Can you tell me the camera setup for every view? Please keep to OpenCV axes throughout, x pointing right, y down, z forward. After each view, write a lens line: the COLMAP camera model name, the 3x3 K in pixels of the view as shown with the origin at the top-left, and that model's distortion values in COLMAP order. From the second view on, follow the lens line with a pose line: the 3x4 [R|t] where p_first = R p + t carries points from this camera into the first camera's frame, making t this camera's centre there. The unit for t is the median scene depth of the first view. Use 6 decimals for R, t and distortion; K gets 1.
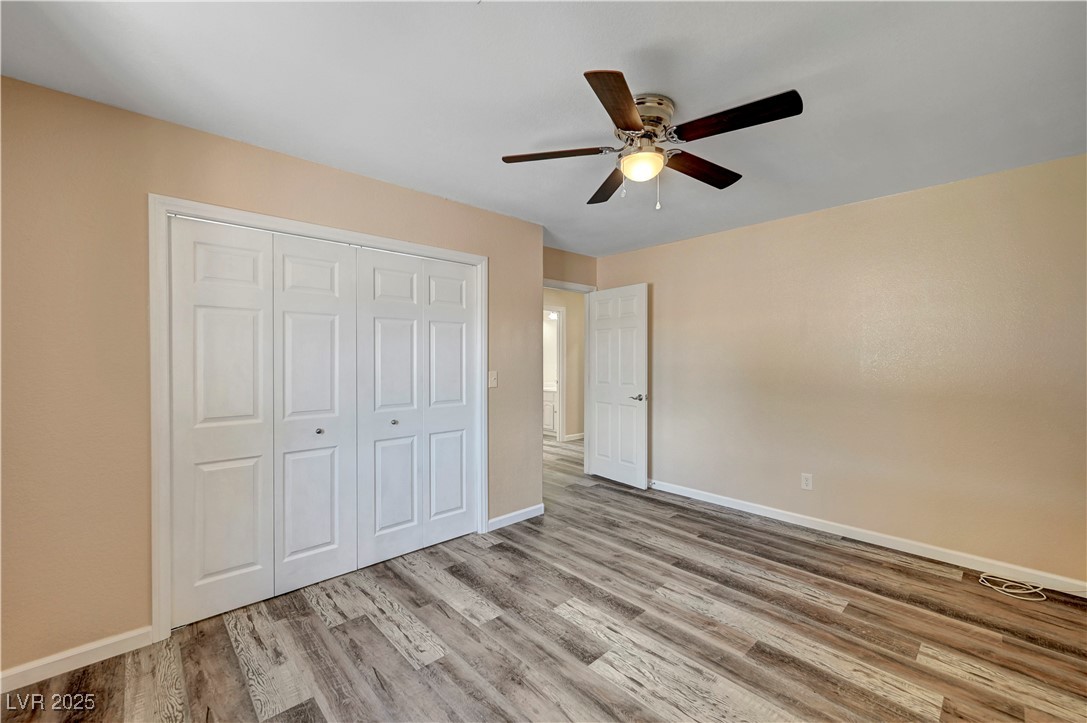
lens RADIAL K [[450.4, 0, 546.3], [0, 450.4, 360.6], [0, 0, 1]] dist [0.006634, 0.000579]
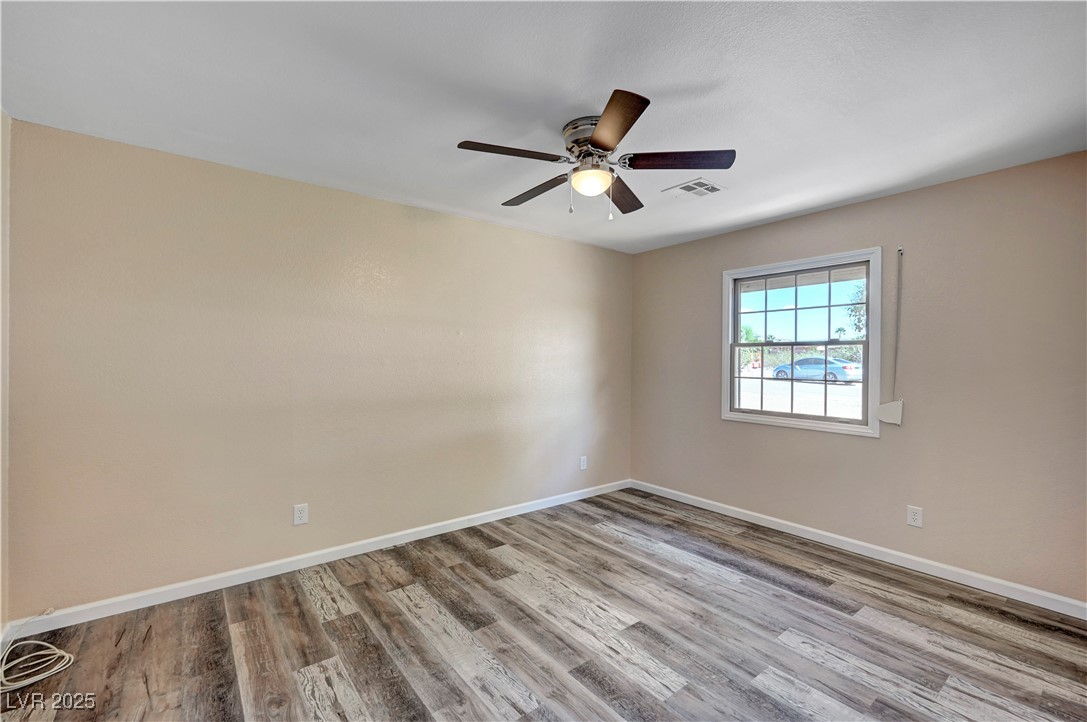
lens RADIAL K [[483.1, 0, 543.9], [0, 483.1, 361.9], [0, 0, 1]] dist [0.003382, -0.000753]
pose [[-0.996114, -0.005203, 0.087922, 0.208164], [-0.004527, 0.999959, 0.007879, 0.000080], [-0.087960, 0.007450, -0.996096, 2.020763]]
